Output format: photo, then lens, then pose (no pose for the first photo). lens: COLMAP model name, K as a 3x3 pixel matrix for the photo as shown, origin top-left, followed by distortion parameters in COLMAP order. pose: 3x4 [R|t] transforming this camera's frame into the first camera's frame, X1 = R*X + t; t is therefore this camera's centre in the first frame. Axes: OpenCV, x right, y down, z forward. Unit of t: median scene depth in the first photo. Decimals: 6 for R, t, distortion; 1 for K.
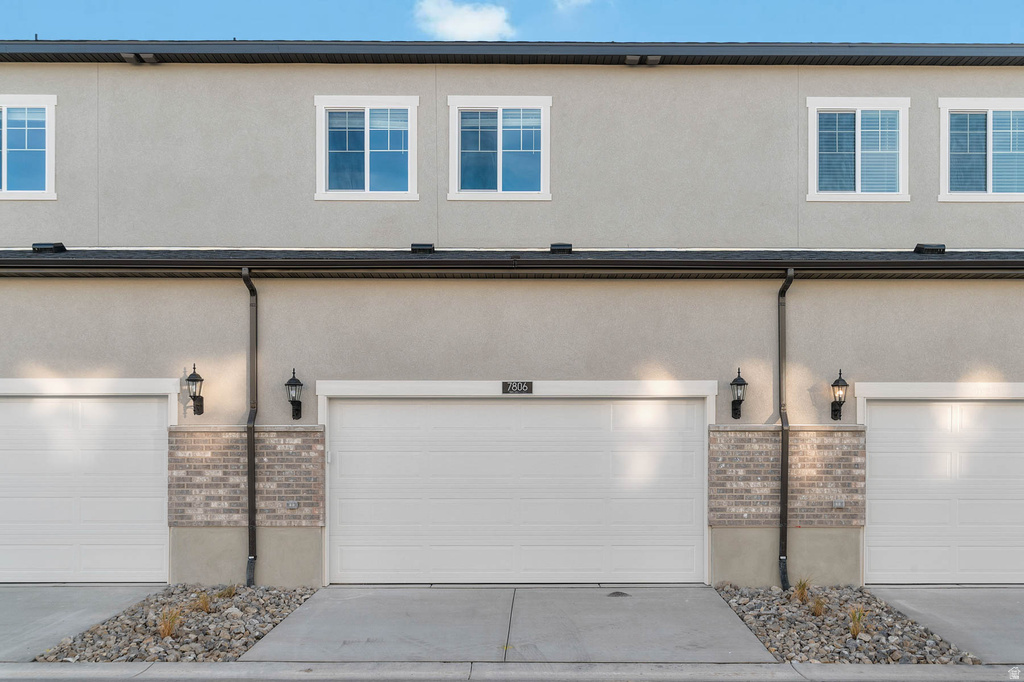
lens RADIAL K [[836.4, 0, 516.3], [0, 836.4, 394.0], [0, 0, 1]] dist [-0.006604, 0.003500]
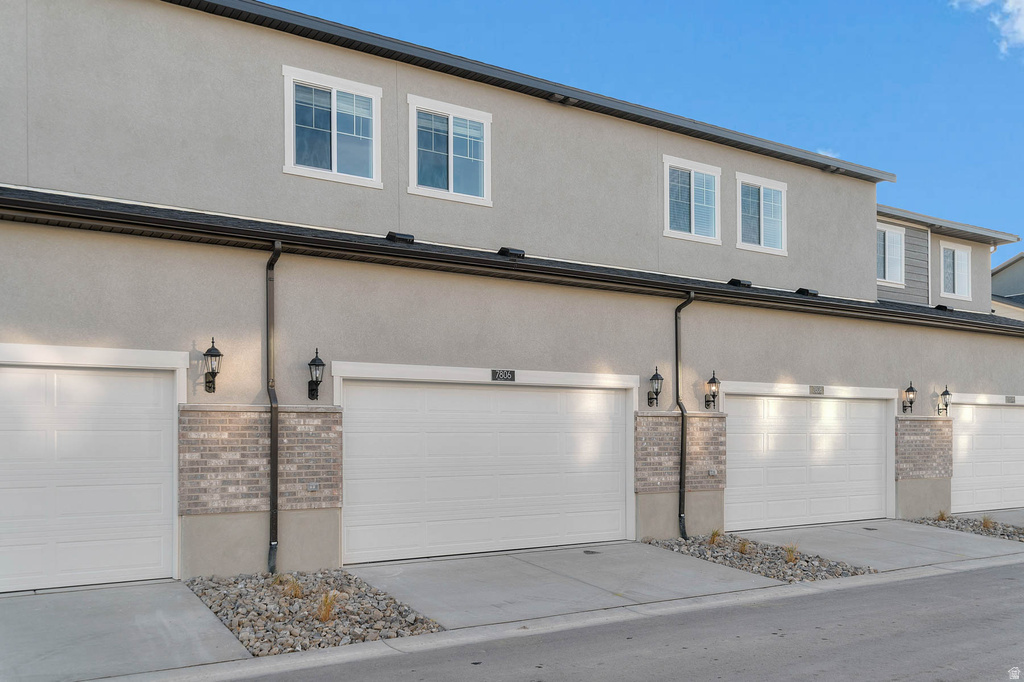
lens RADIAL K [[883.3, 0, 511.7], [0, 883.3, 340.0], [0, 0, 1]] dist [0.002373, -0.003160]
pose [[0.837737, 0.057374, 0.543052, -0.637486], [-0.038688, 0.998202, -0.045779, -0.001271], [-0.544702, 0.017341, 0.838450, -0.000762]]
